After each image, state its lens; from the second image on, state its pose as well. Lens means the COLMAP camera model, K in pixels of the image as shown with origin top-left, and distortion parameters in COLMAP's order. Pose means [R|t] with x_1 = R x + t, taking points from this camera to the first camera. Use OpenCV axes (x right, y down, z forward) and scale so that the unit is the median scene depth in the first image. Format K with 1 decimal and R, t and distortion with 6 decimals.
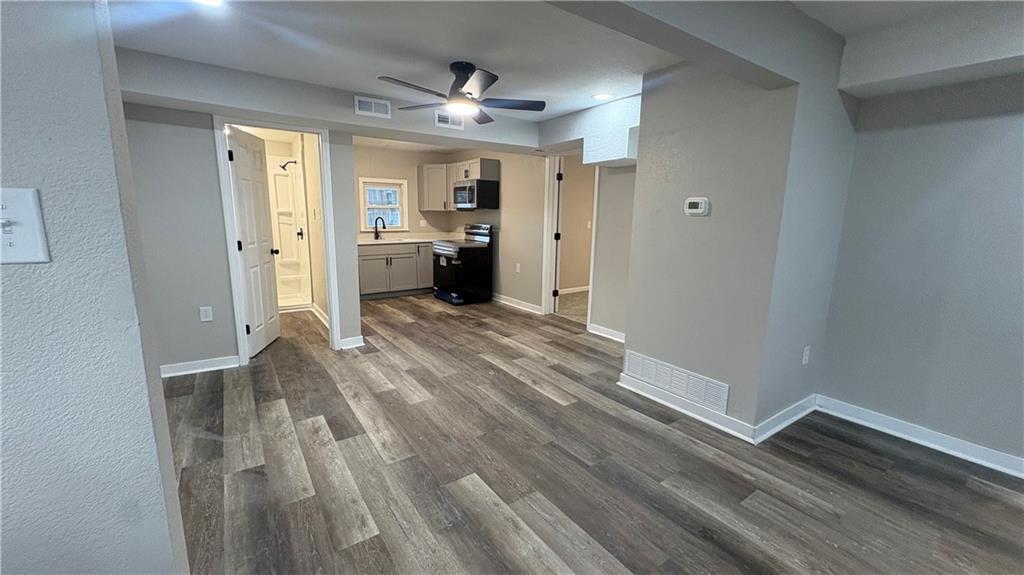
lens RADIAL K [[405.2, 0, 512.0], [0, 405.2, 287.5], [0, 0, 1]] dist [-0.001314, 0.000061]
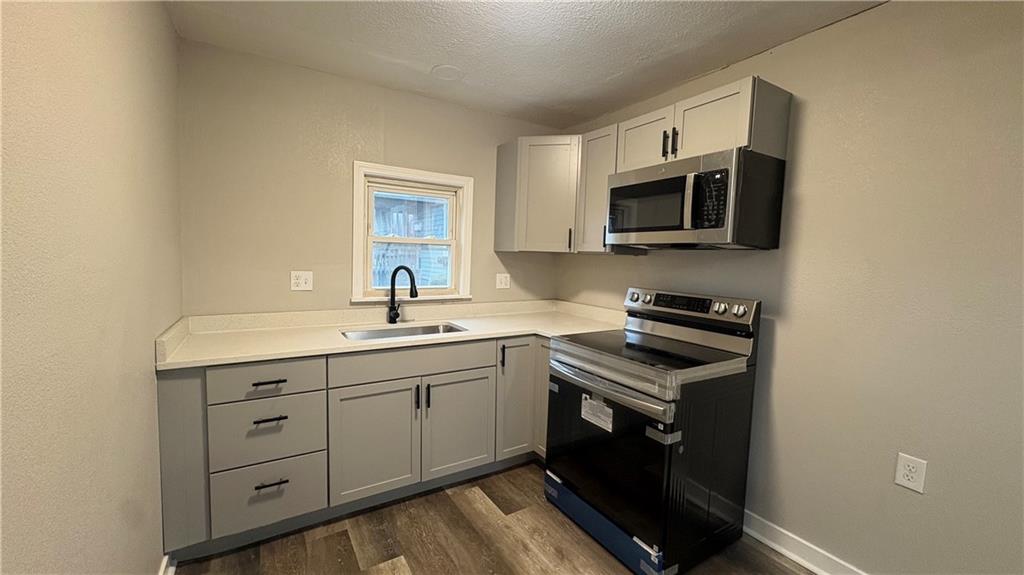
lens RADIAL K [[405.2, 0, 512.0], [0, 405.2, 287.5], [0, 0, 1]] dist [-0.001314, 0.000061]
pose [[0.998454, 0.021844, -0.051119, -0.327457], [-0.027241, 0.993843, -0.107397, -0.184686], [0.048459, 0.108623, 0.992901, 1.007287]]
